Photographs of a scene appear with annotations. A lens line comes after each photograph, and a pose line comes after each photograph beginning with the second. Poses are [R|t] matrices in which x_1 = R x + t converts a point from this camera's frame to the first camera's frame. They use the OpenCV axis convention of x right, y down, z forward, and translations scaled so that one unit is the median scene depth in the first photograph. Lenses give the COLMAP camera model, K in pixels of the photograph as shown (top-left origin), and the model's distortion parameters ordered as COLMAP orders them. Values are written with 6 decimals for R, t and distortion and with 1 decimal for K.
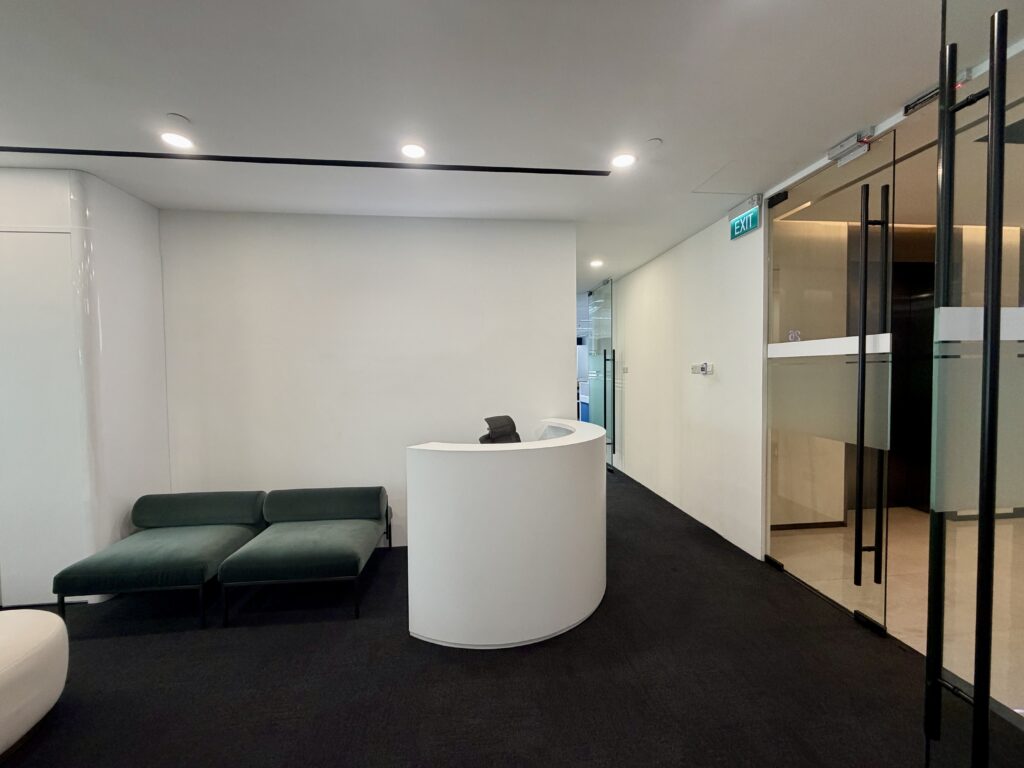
lens RADIAL K [[405.9, 0, 510.6], [0, 405.9, 385.9], [0, 0, 1]] dist [0.000796, -0.000141]
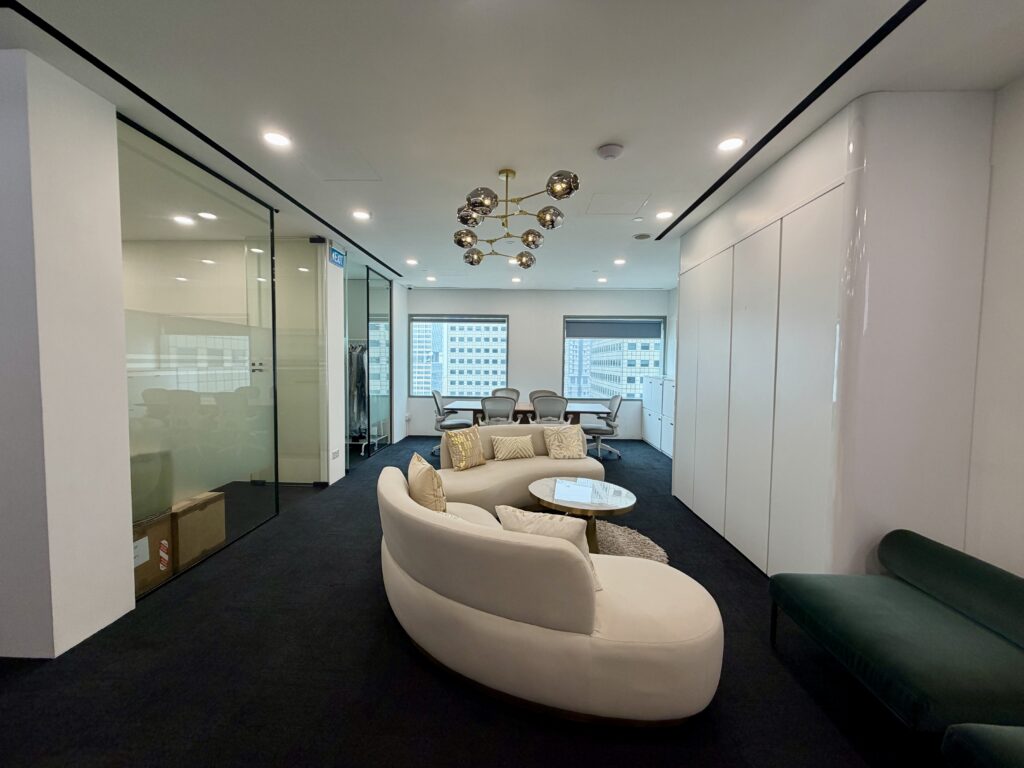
lens RADIAL K [[405.9, 0, 510.9], [0, 405.9, 387.0], [0, 0, 1]] dist [0.000796, -0.000141]
pose [[-0.137376, 0.060758, -0.988654, -0.151812], [-0.044904, 0.996709, 0.067493, 0.010956], [0.989501, 0.053666, -0.134196, 0.463275]]
